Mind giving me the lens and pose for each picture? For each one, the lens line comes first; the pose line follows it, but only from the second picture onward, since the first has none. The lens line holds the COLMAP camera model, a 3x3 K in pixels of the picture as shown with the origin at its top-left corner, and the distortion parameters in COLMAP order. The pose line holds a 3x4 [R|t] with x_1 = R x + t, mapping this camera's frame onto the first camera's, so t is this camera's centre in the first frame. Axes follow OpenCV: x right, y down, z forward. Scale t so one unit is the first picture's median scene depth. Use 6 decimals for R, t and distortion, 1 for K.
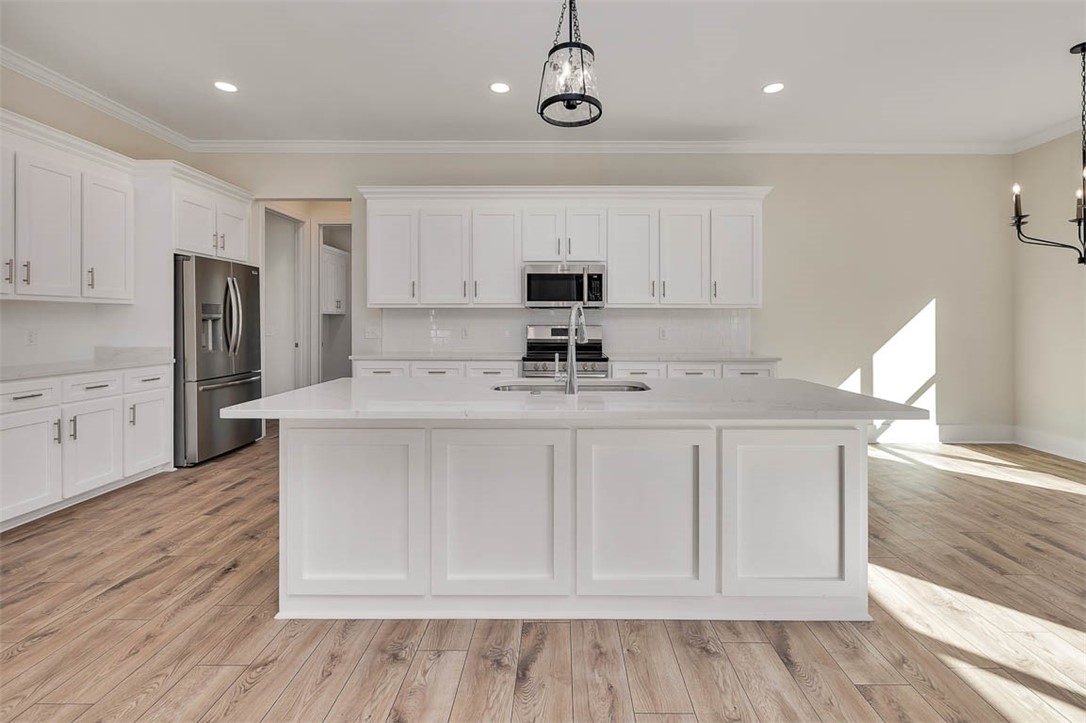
lens RADIAL K [[476.0, 0, 558.0], [0, 476.0, 323.6], [0, 0, 1]] dist [0.000175, 0.000059]
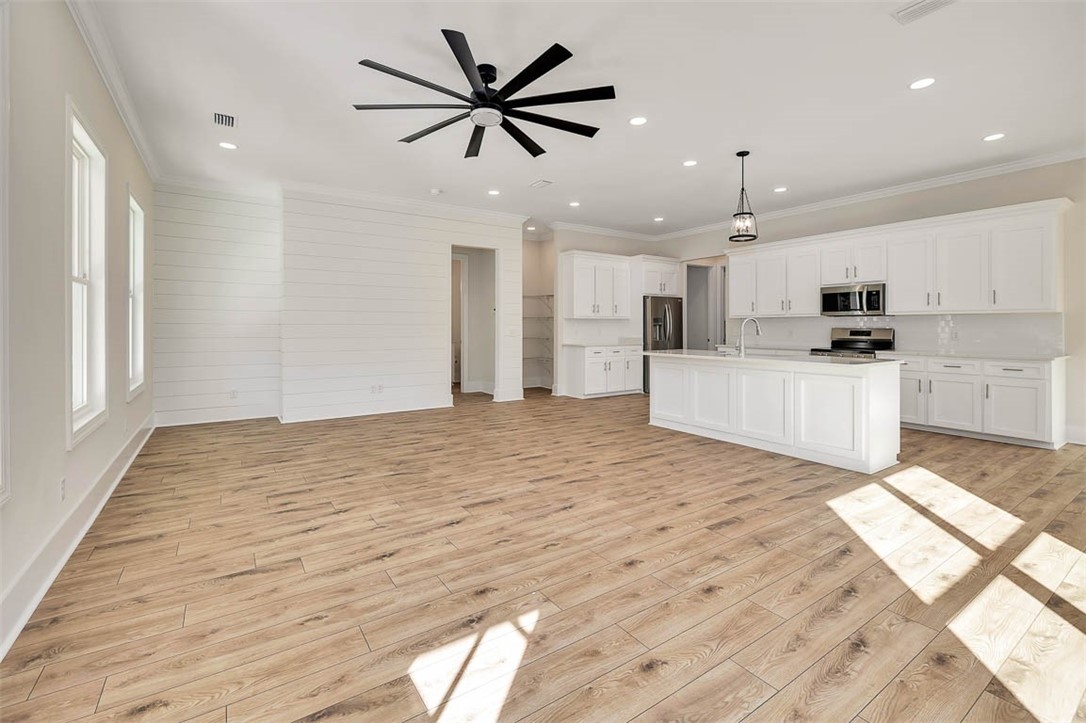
lens RADIAL K [[476.0, 0, 548.7], [0, 476.0, 325.2], [0, 0, 1]] dist [0.000175, 0.000059]
pose [[0.558081, -0.003735, -0.829778, 0.703595], [-0.000726, 0.999987, -0.004990, 0.002010], [0.829786, 0.003387, 0.558071, -0.539810]]
